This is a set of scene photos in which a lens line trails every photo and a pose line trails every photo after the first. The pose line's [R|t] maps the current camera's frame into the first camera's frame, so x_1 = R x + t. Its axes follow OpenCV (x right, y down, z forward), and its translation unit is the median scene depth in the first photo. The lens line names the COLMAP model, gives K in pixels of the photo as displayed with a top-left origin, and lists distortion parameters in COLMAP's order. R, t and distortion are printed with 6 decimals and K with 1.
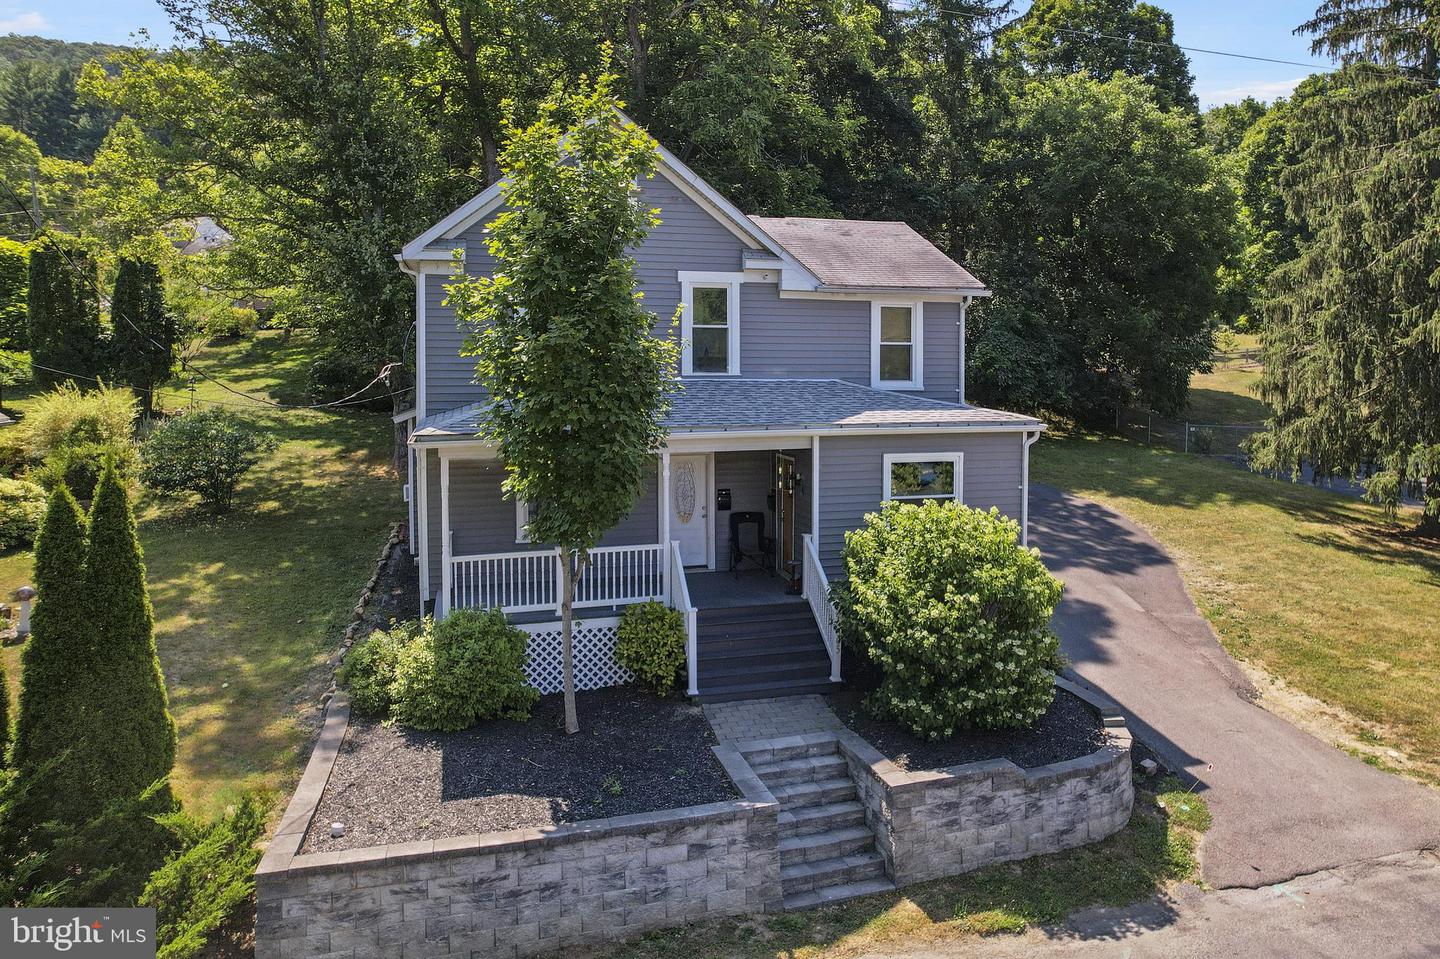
lens RADIAL K [[1031.0, 0, 801.9], [0, 1031.0, 425.7], [0, 0, 1]] dist [-0.054704, 0.016802]
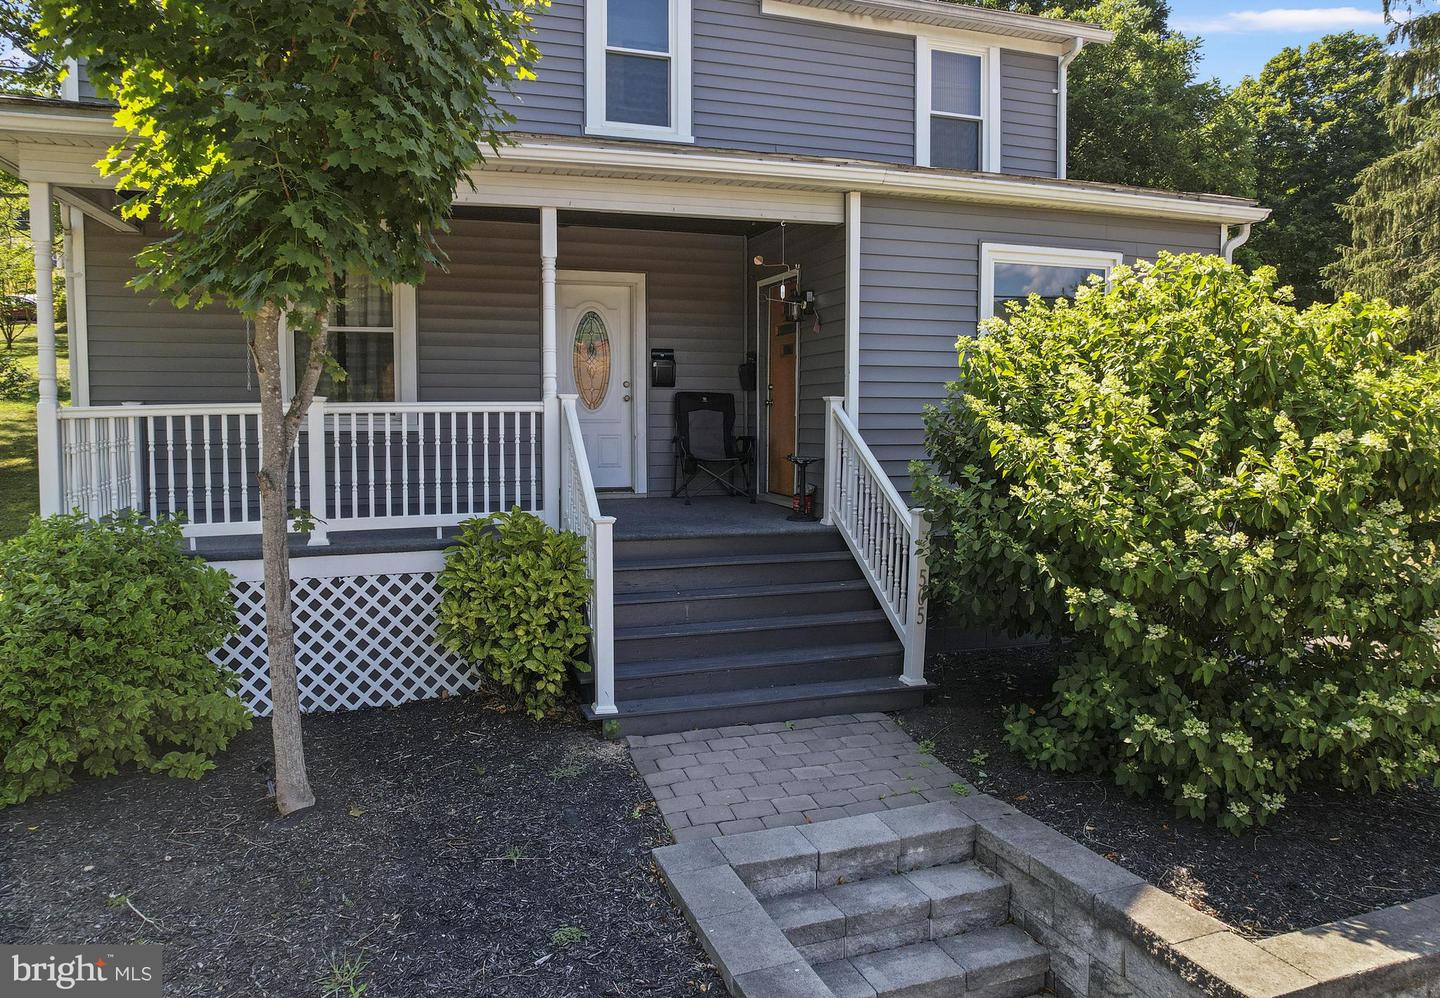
lens RADIAL K [[987.6, 0, 727.9], [0, 987.6, 487.0], [0, 0, 1]] dist [-0.052316, 0.009775]
pose [[0.999914, -0.001276, 0.013072, -0.065593], [0.001039, 0.999836, 0.018074, 0.173655], [-0.013093, -0.018058, 0.999751, 0.642432]]
